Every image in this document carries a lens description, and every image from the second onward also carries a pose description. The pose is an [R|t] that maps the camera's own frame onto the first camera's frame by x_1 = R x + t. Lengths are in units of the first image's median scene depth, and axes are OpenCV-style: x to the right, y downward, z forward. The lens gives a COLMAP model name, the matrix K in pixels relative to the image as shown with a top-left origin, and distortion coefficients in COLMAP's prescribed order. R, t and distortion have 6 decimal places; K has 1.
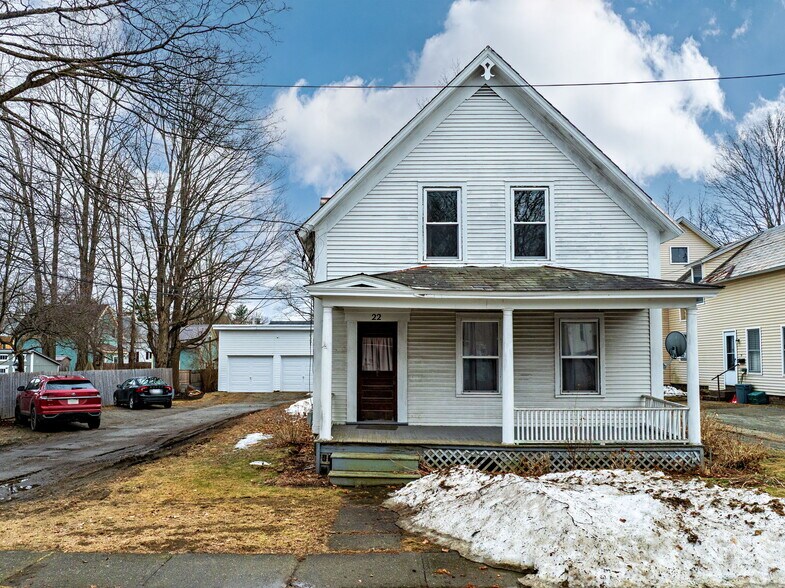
lens RADIAL K [[638.0, 0, 335.7], [0, 638.0, 322.1], [0, 0, 1]] dist [-0.049055, 0.013185]
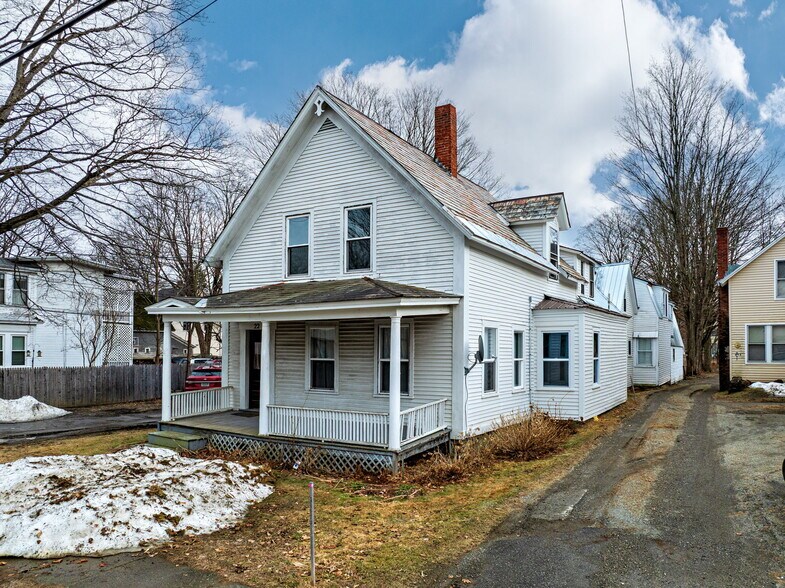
lens RADIAL K [[563.7, 0, 412.7], [0, 563.7, 335.1], [0, 0, 1]] dist [-0.048687, 0.003538]
pose [[0.888050, -0.011178, -0.459611, 0.845996], [0.030789, 0.998906, 0.035196, -0.019816], [0.458715, -0.045407, 0.887422, 0.167830]]
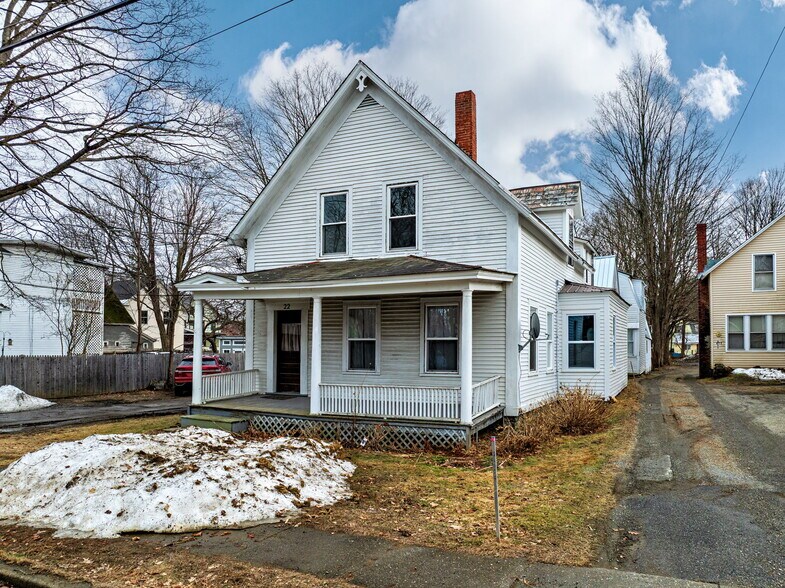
lens RADIAL K [[560.2, 0, 425.0], [0, 560.2, 329.7], [0, 0, 1]] dist [-0.041600, -0.003144]
pose [[0.934053, -0.011663, -0.356943, 0.690578], [0.024389, 0.999216, 0.031171, 0.009587], [0.356300, -0.037821, 0.933606, 0.107296]]
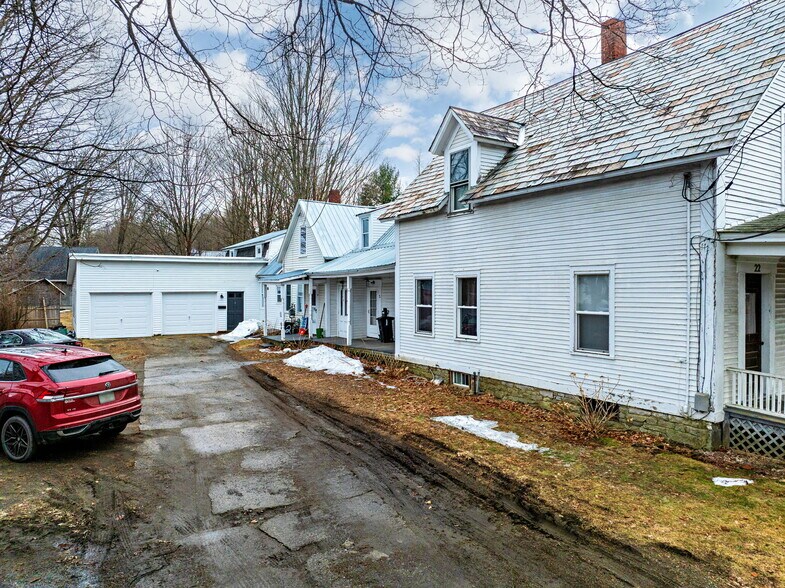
lens RADIAL K [[545.4, 0, 403.3], [0, 545.4, 290.5], [0, 0, 1]] dist [-0.037017, 0.000441]
pose [[0.818749, -0.006999, 0.574110, -0.698672], [-0.032744, 0.997729, 0.058861, -0.005230], [-0.573218, -0.066992, 0.816660, 0.706426]]
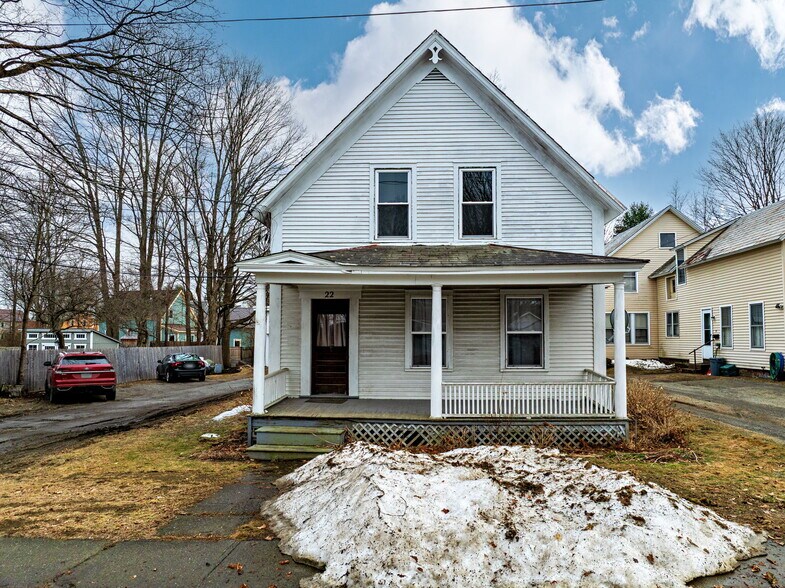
lens RADIAL K [[554.8, 0, 395.3], [0, 554.8, 313.6], [0, 0, 1]] dist [-0.043486, 0.000940]
pose [[0.999983, -0.004458, -0.003885, 0.176802], [0.004518, 0.999868, 0.015605, 0.009518], [0.003814, -0.015622, 0.999871, 0.098350]]
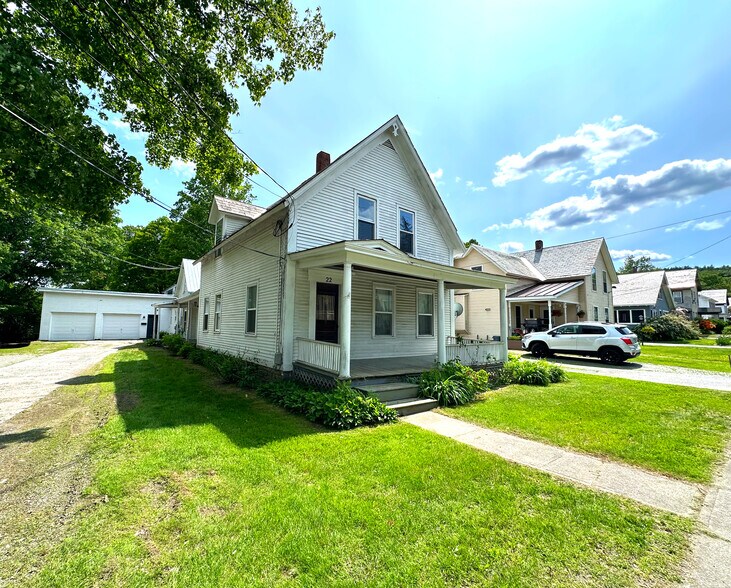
lens RADIAL K [[315.5, 0, 329.4], [0, 315.5, 295.8], [0, 0, 1]] dist [-0.001515, -0.000007]
pose [[0.792801, 0.069137, 0.605547, -0.336385], [-0.053438, 0.997604, -0.043936, 0.055312], [-0.607134, 0.002474, 0.794596, 0.478002]]
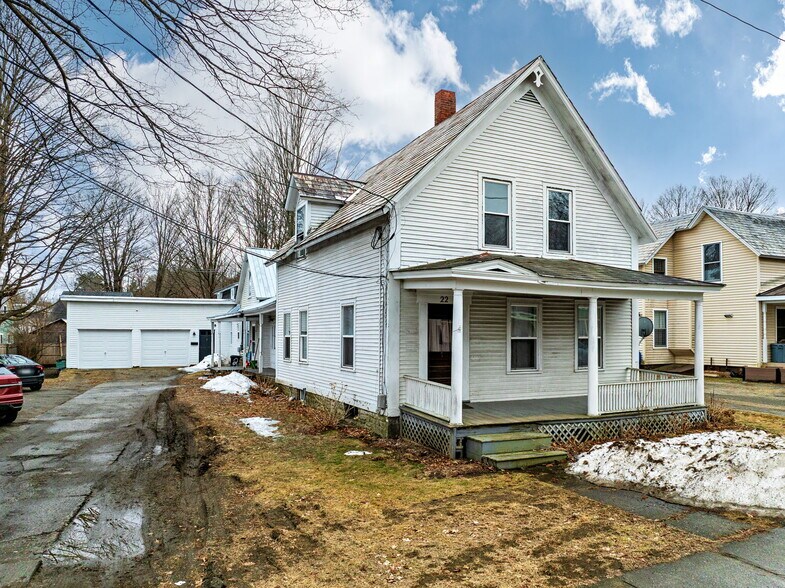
lens RADIAL K [[564.7, 0, 393.4], [0, 564.7, 325.3], [0, 0, 1]] dist [-0.042095, -0.000755]
pose [[0.881635, 0.003382, 0.471920, -0.440659], [-0.027432, 0.998651, 0.044091, -0.004219], [-0.471135, -0.051818, 0.880538, 0.239223]]
